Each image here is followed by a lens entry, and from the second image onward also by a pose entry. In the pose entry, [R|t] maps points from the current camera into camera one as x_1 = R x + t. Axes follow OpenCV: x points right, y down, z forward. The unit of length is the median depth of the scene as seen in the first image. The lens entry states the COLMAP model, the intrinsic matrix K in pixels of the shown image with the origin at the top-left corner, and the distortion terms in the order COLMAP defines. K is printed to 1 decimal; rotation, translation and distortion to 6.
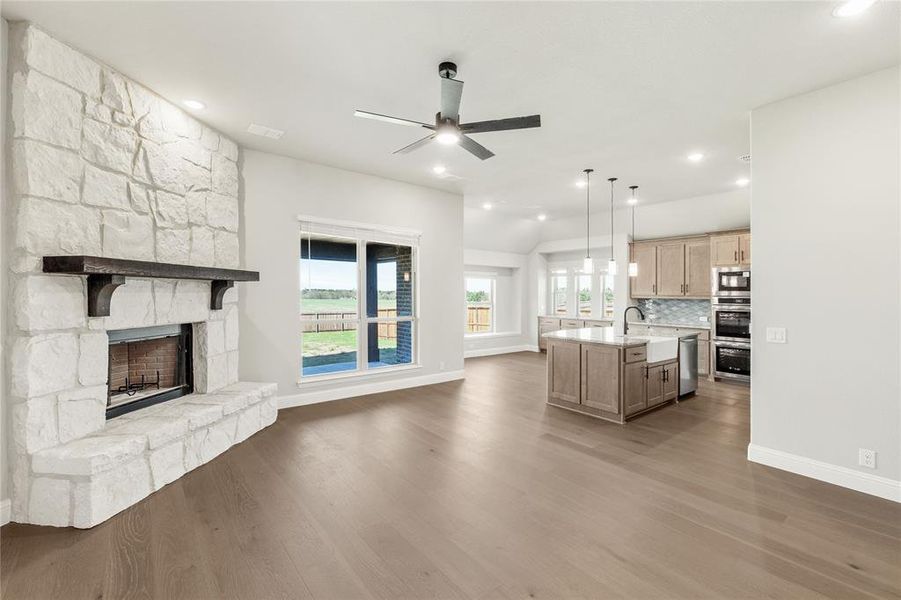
lens RADIAL K [[386.3, 0, 456.2], [0, 386.3, 295.7], [0, 0, 1]] dist [-0.001047, -0.000165]
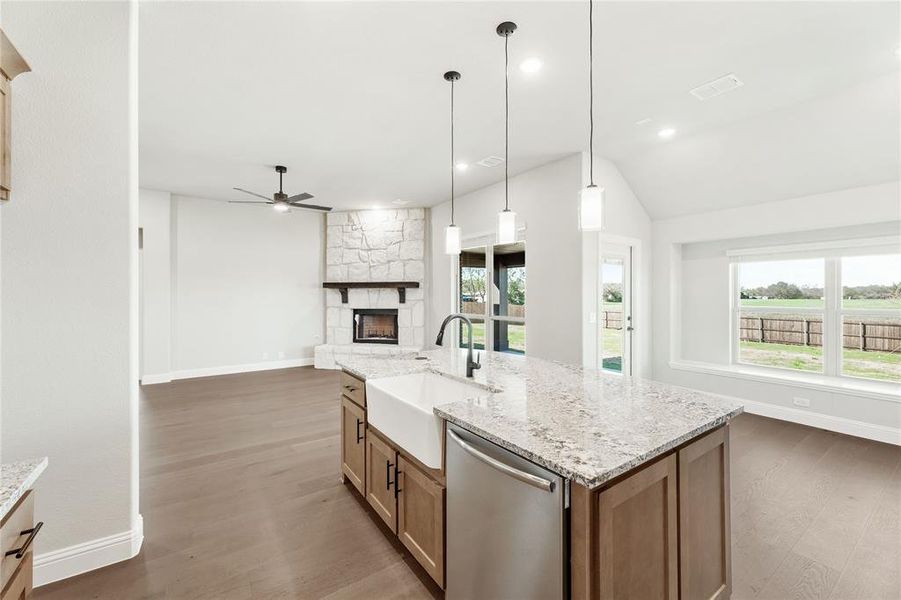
lens RADIAL K [[367.9, 0, 457.6], [0, 367.9, 295.4], [0, 0, 1]] dist [-0.015985, -0.000312]
pose [[-0.051984, -0.009060, -0.998607, 1.271316], [0.001332, 0.999957, -0.009142, 0.017075], [0.998647, -0.001805, -0.051970, 1.471379]]
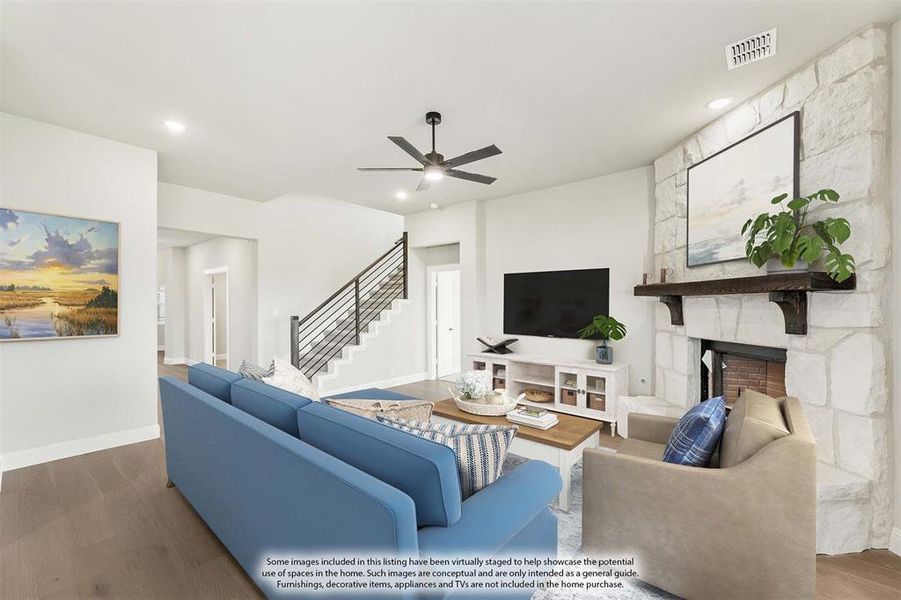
lens RADIAL K [[367.9, 0, 450.5], [0, 367.9, 301.0], [0, 0, 1]] dist [-0.015985, -0.000312]
pose [[-0.982810, -0.014367, -0.184060, 0.094554], [-0.012631, 0.999864, -0.010605, -0.008192], [0.184187, -0.008098, -0.982858, 1.625115]]
